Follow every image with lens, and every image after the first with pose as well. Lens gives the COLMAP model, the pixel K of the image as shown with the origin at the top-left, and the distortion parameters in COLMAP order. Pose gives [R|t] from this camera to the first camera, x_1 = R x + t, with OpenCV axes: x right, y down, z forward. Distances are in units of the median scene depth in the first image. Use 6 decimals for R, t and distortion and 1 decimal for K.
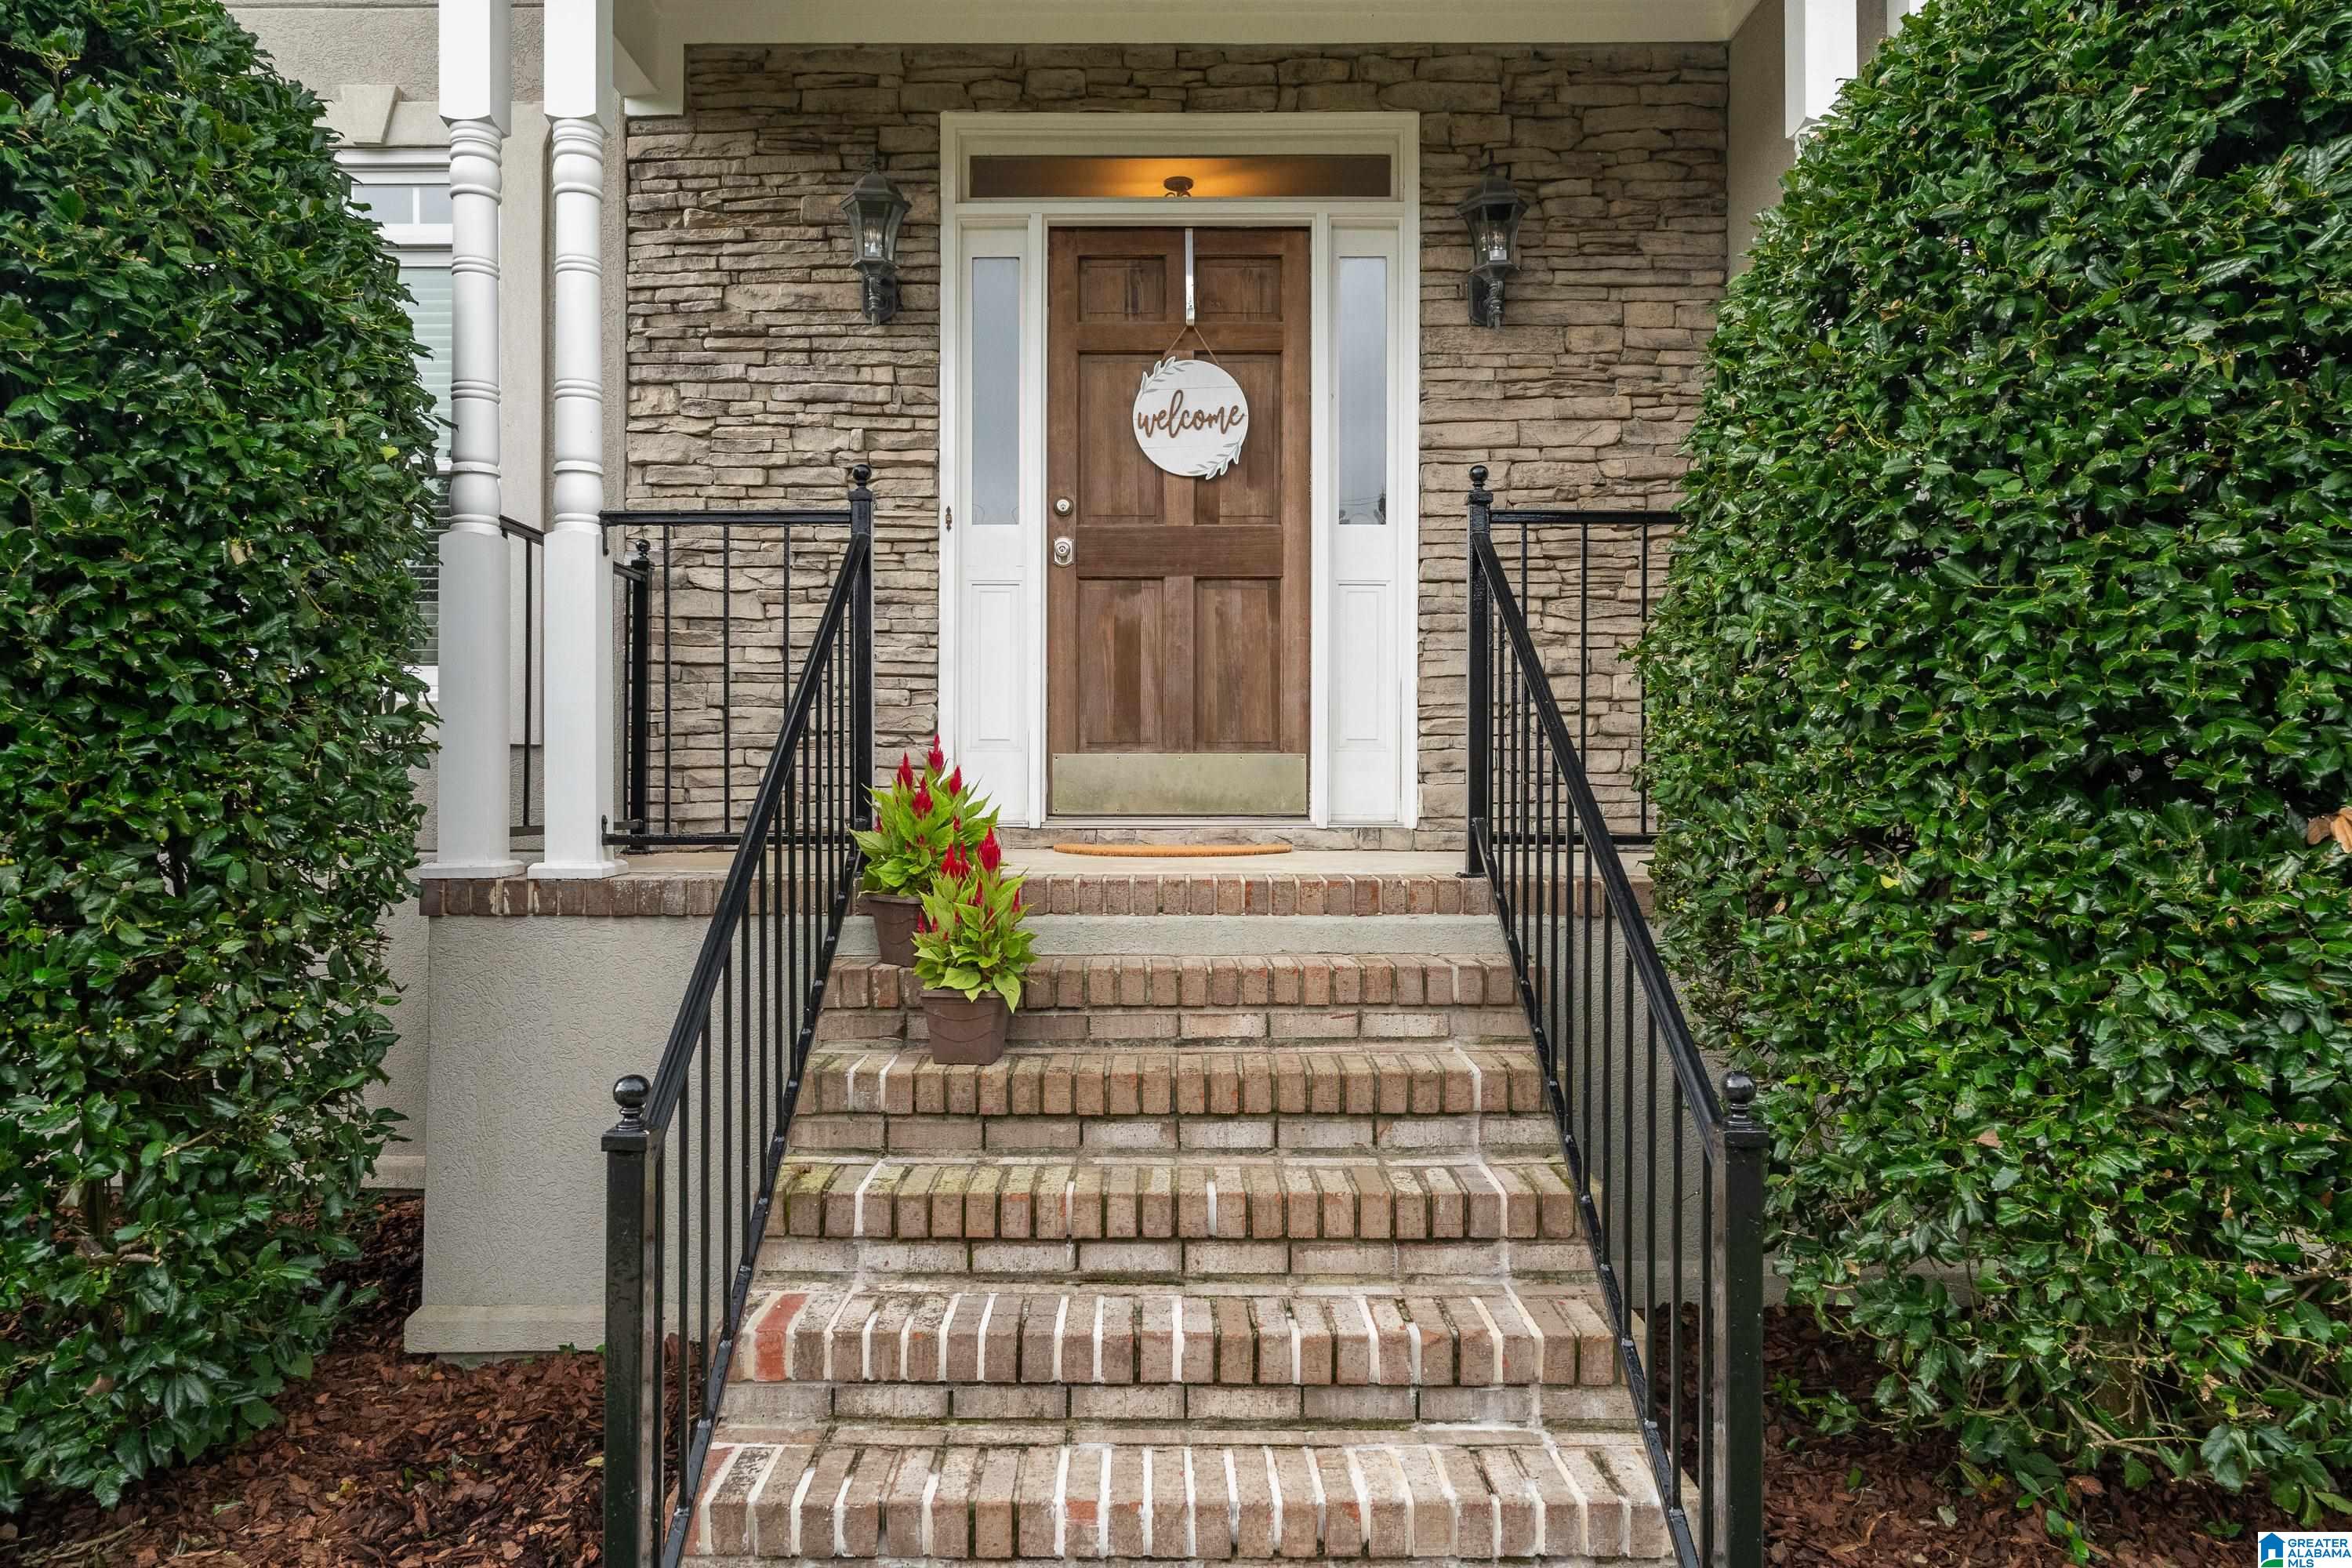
lens RADIAL K [[1491.9, 0, 1176.0], [0, 1491.9, 784.0], [0, 0, 1]] dist [-0.000782, -0.000083]
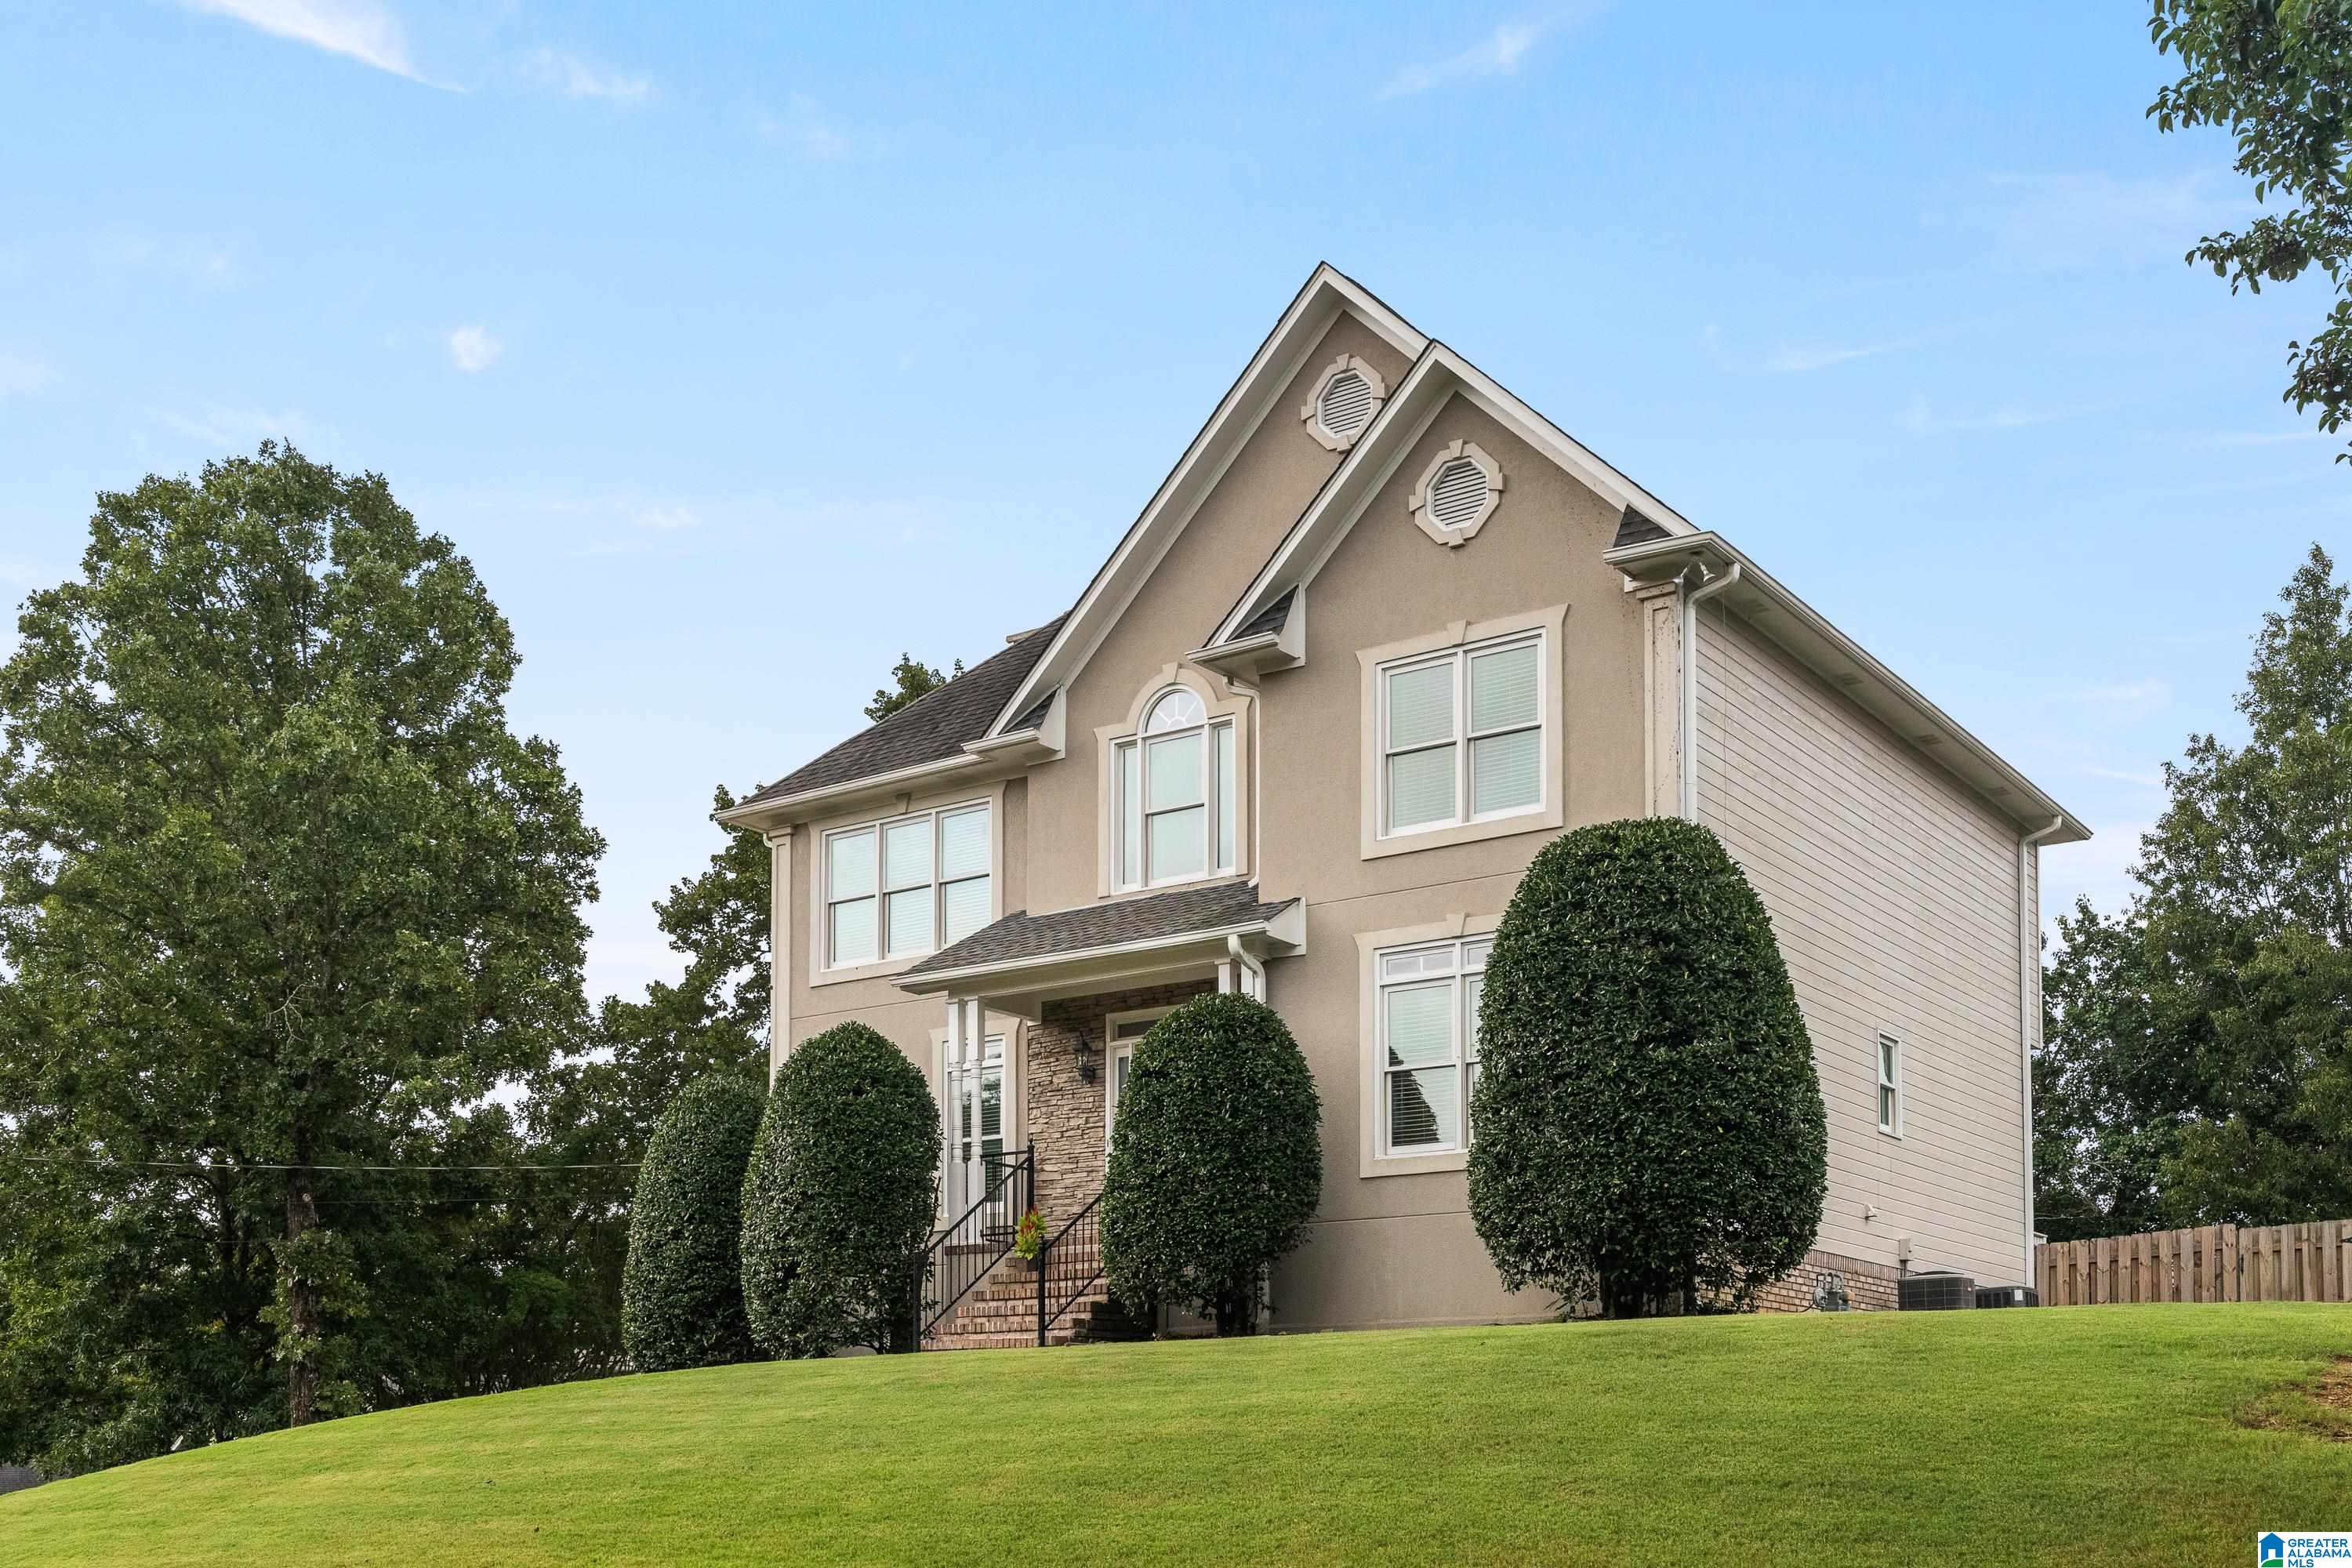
lens RADIAL K [[2395.9, 0, 1176.0], [0, 2395.9, 784.0], [0, 0, 1]] dist [-0.000546, -0.000258]
pose [[0.822230, -0.171787, -0.542612, 2.793053], [0.008789, 0.957081, -0.289687, 0.551141], [0.569088, 0.233420, 0.788451, -3.017624]]
